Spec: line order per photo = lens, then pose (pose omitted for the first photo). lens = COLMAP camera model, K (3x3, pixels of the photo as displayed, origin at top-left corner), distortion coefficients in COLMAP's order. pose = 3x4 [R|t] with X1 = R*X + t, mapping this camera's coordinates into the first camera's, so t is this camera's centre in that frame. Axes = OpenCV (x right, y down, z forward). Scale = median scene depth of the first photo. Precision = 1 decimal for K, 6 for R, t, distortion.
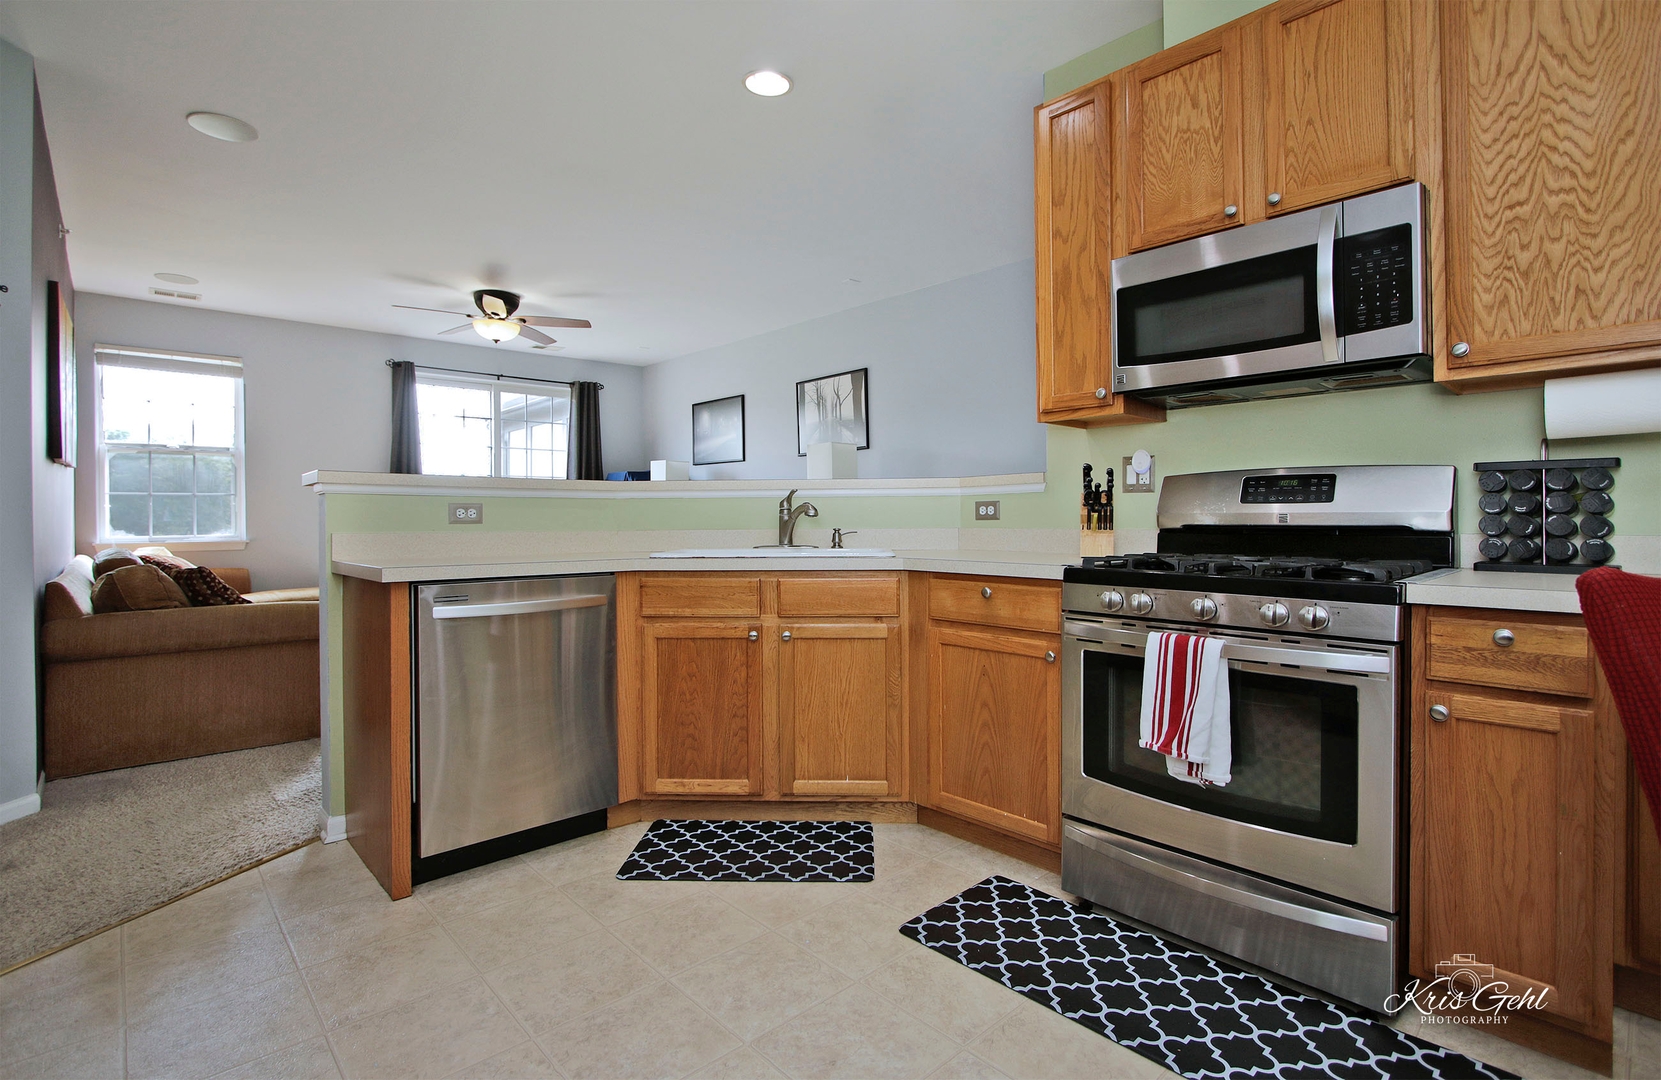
lens RADIAL K [[781.7, 0, 848.6], [0, 781.7, 517.5], [0, 0, 1]] dist [-0.005623, -0.000467]
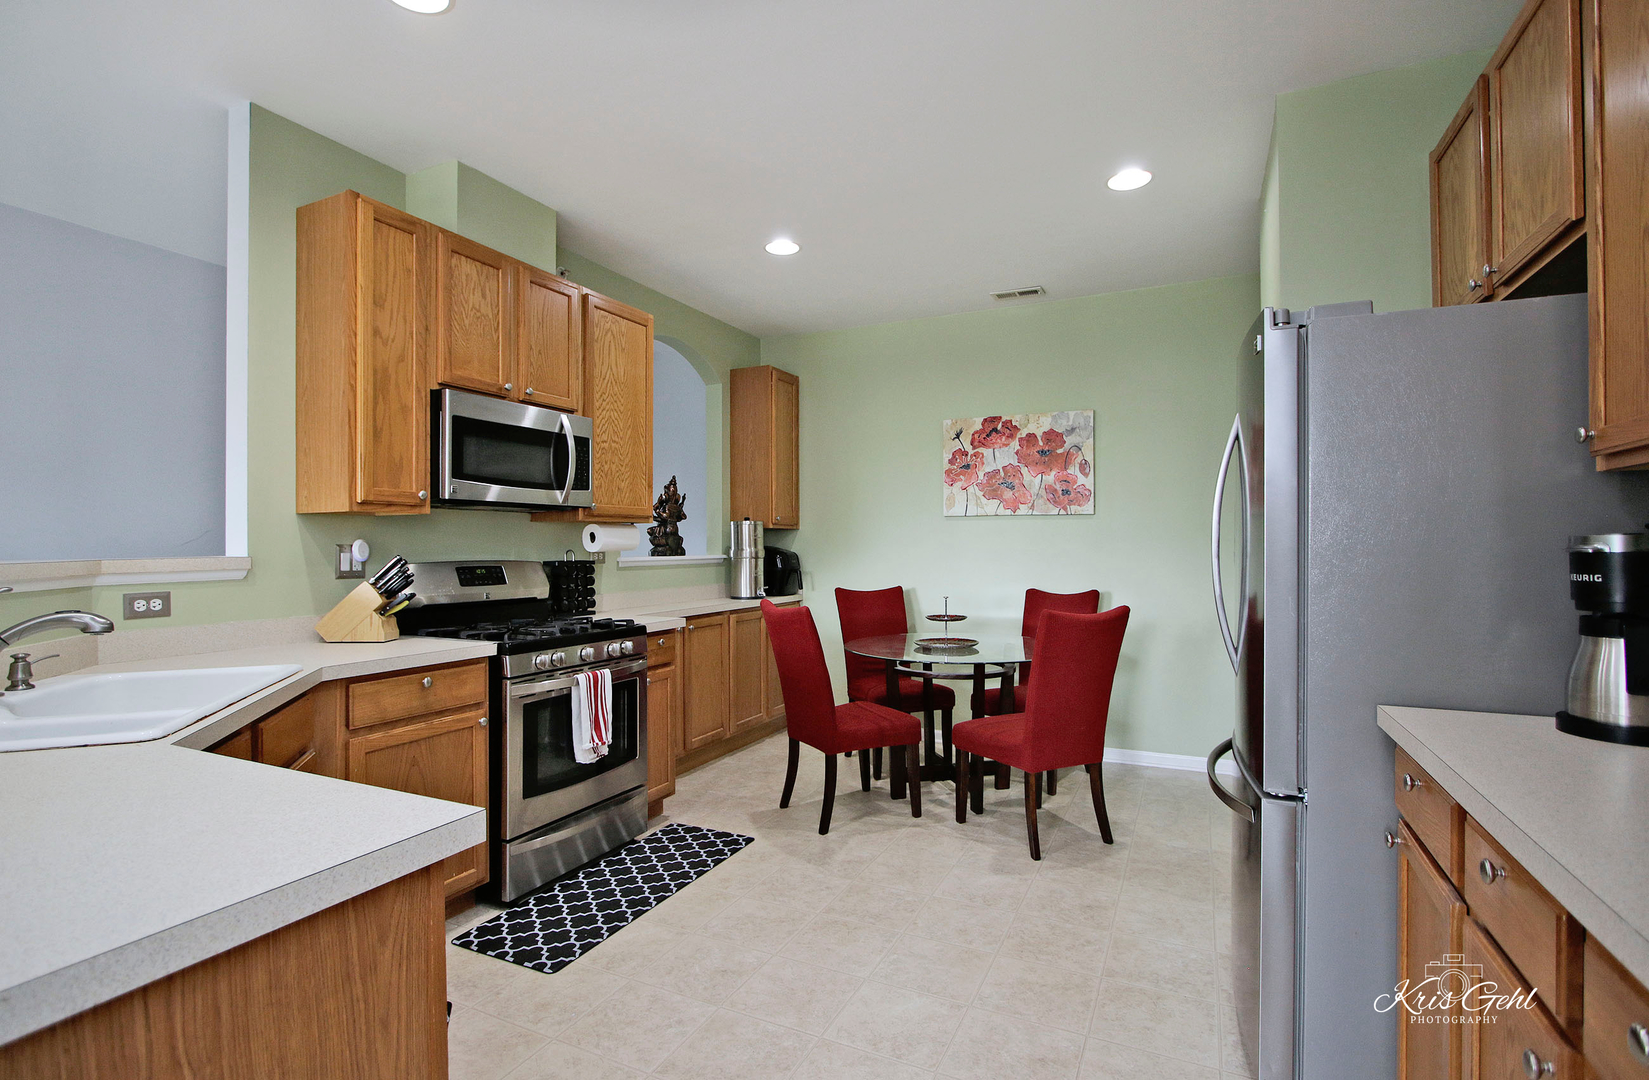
lens RADIAL K [[776.0, 0, 830.2], [0, 776.0, 539.7], [0, 0, 1]] dist [-0.005623, -0.000467]
pose [[-0.354826, 0.016601, 0.934785, -1.040215], [0.008502, 0.999858, -0.014529, -0.077715], [-0.934894, 0.002792, -0.354916, 0.922114]]
